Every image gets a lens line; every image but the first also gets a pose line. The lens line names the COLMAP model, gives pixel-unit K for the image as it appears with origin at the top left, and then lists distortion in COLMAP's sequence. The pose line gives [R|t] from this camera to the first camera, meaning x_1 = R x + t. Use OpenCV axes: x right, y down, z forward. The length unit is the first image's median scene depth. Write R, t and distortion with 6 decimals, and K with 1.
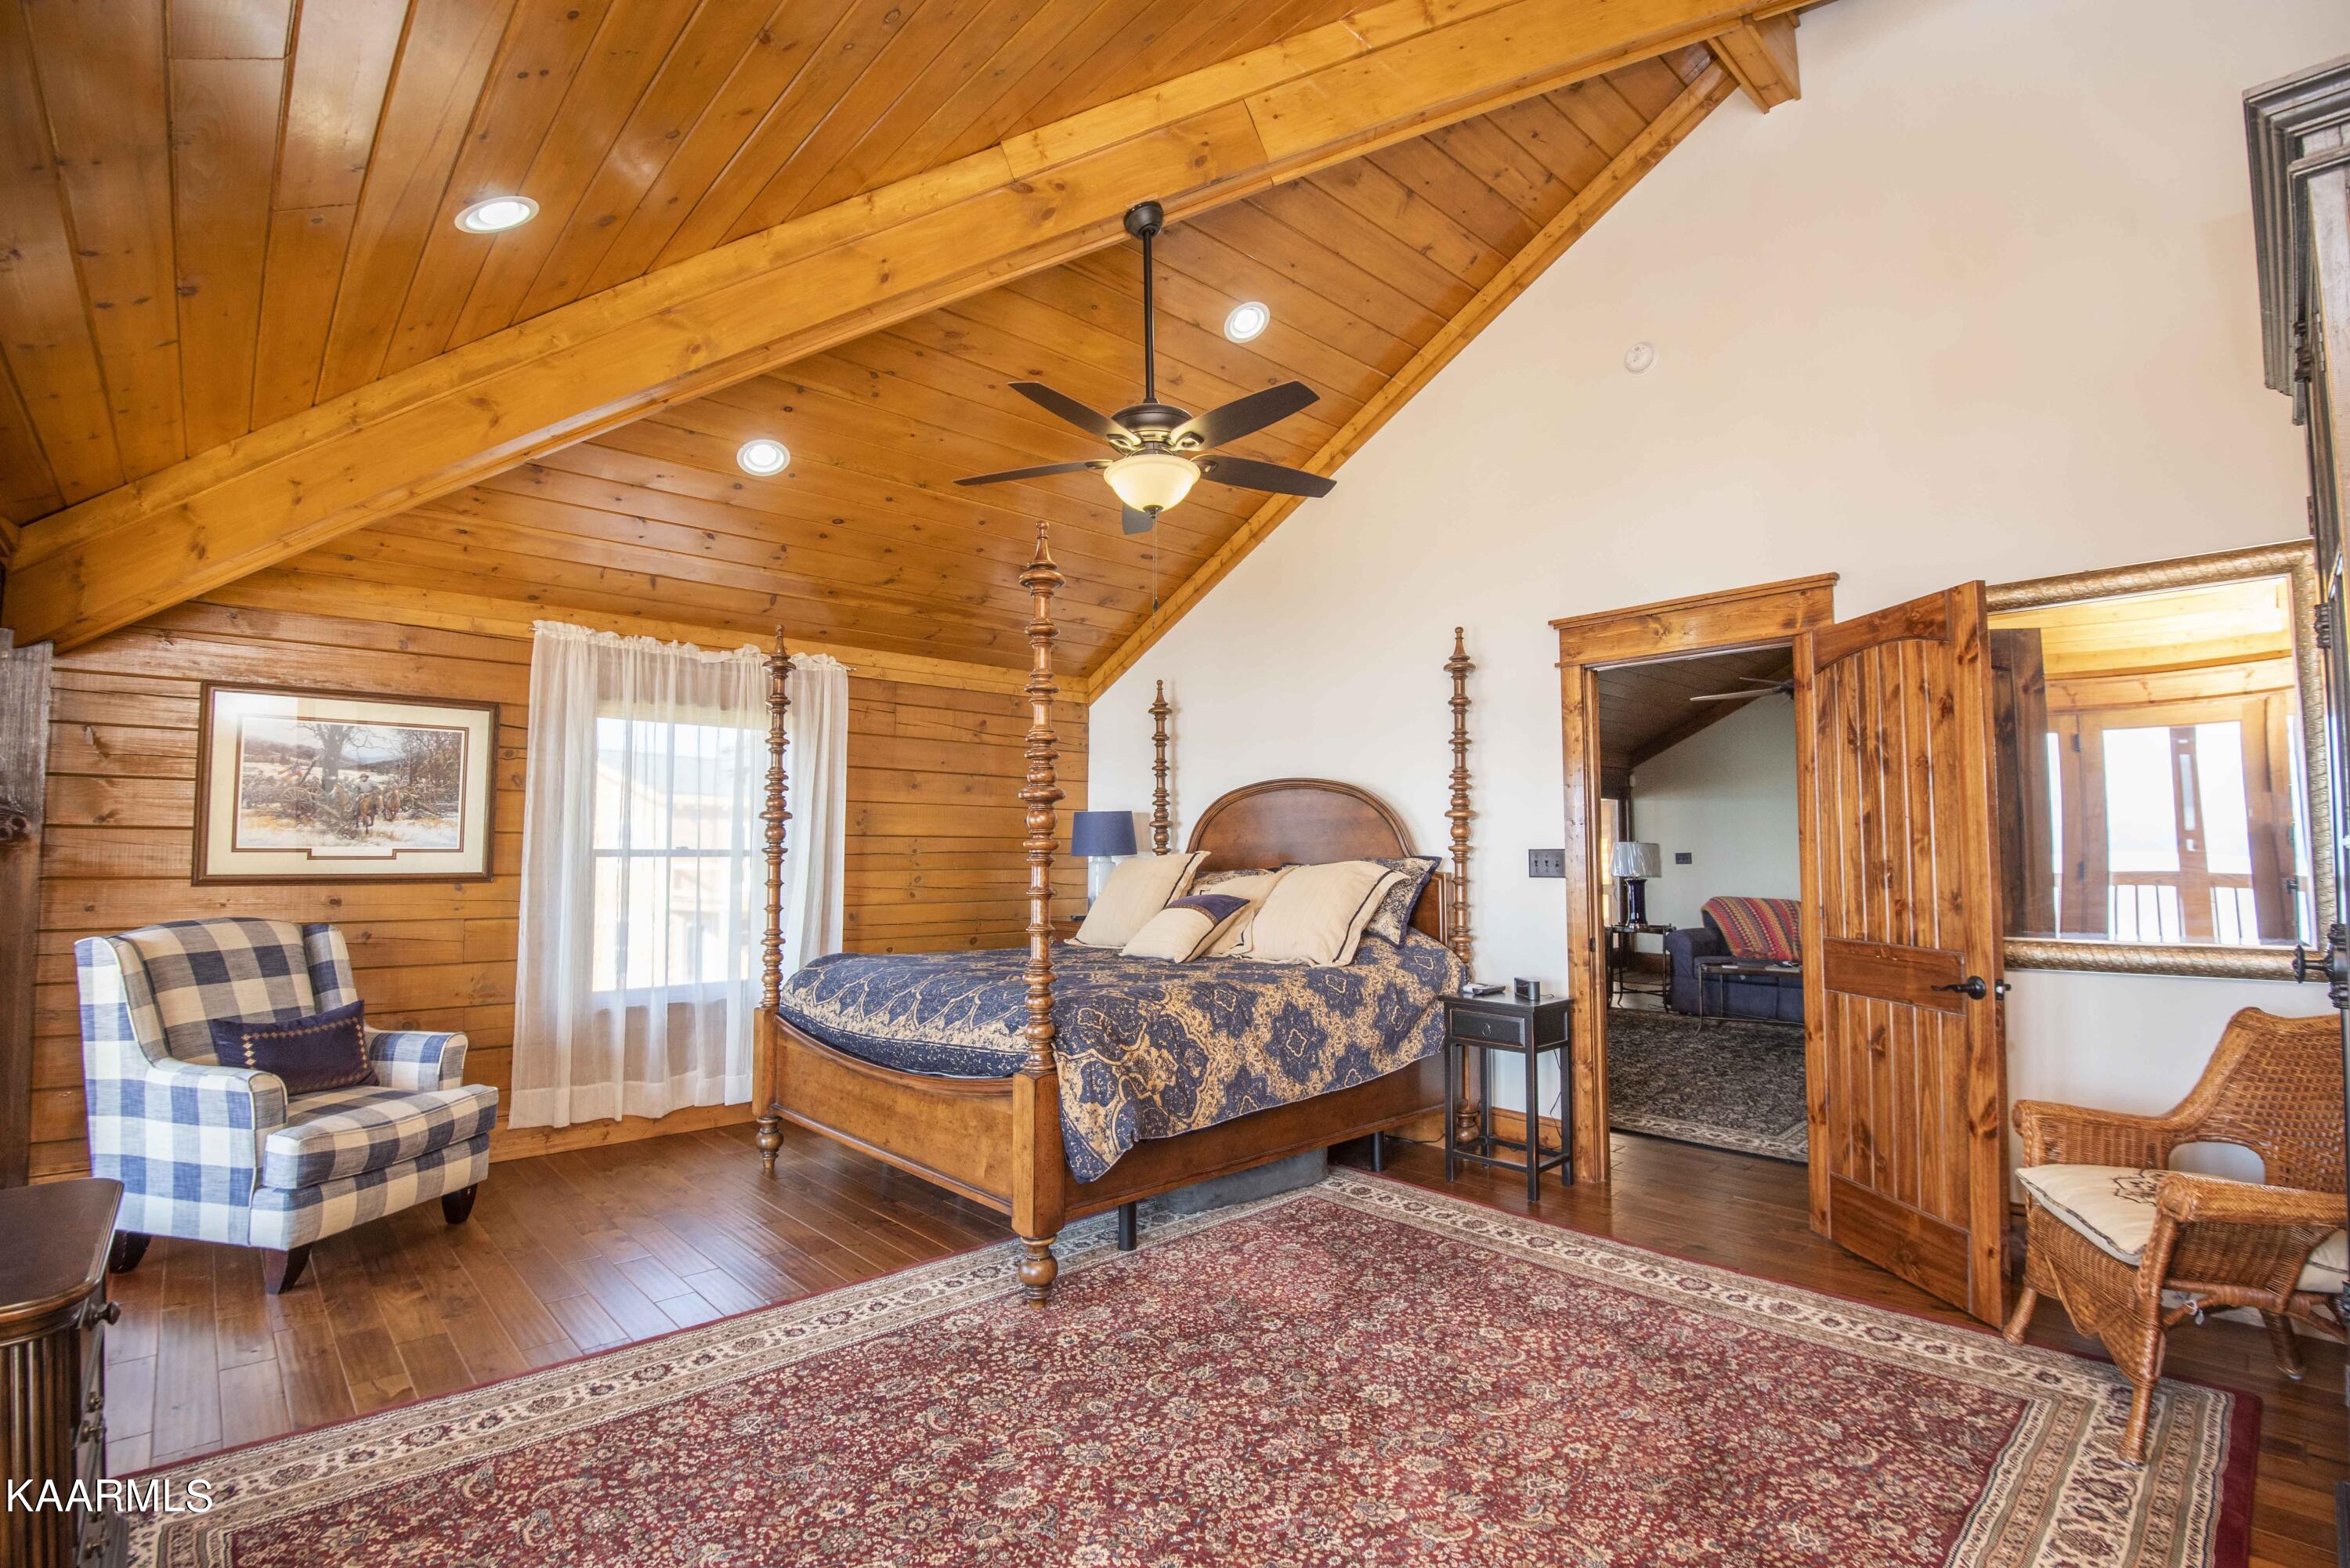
lens RADIAL K [[1068.0, 0, 1186.7], [0, 1068.0, 788.2], [0, 0, 1]] dist [-0.013871, -0.017015]
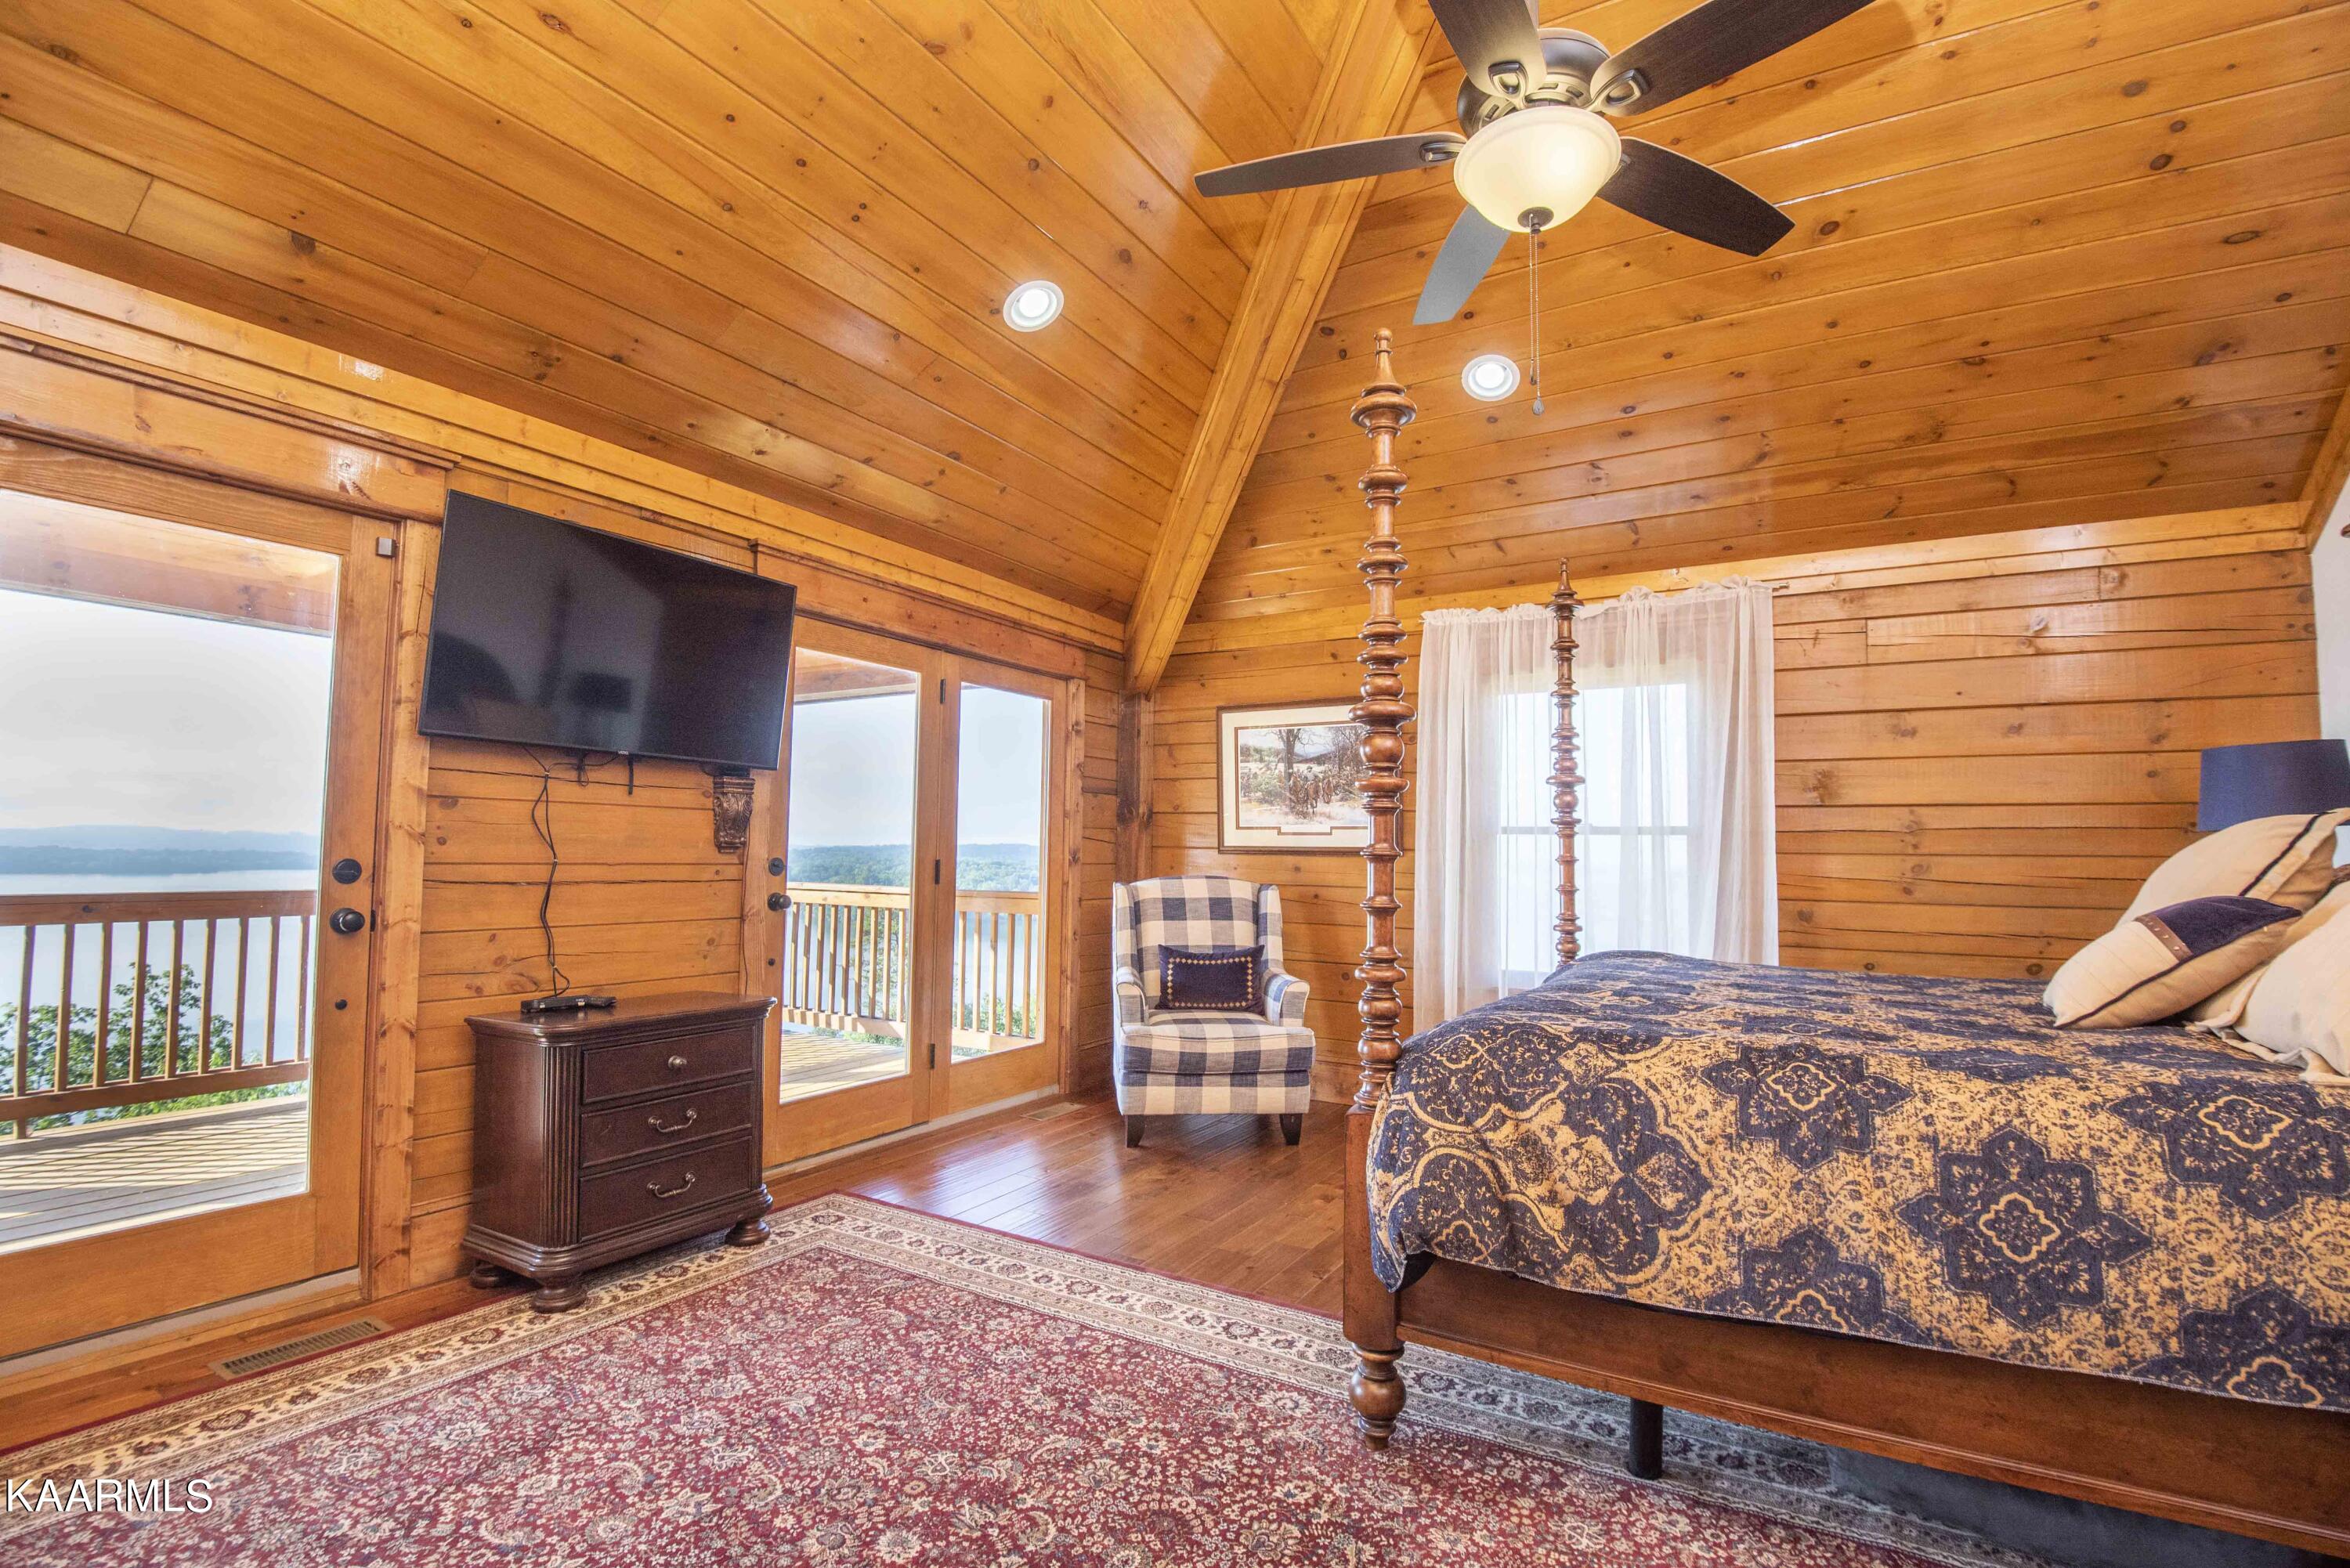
lens RADIAL K [[1068.0, 0, 1186.7], [0, 1068.0, 788.2], [0, 0, 1]] dist [-0.013871, -0.017015]
pose [[0.281042, -0.052926, -0.958235, 0.444218], [0.045377, 0.998094, -0.041819, 0.069236], [0.958622, -0.031729, 0.282909, 0.602100]]
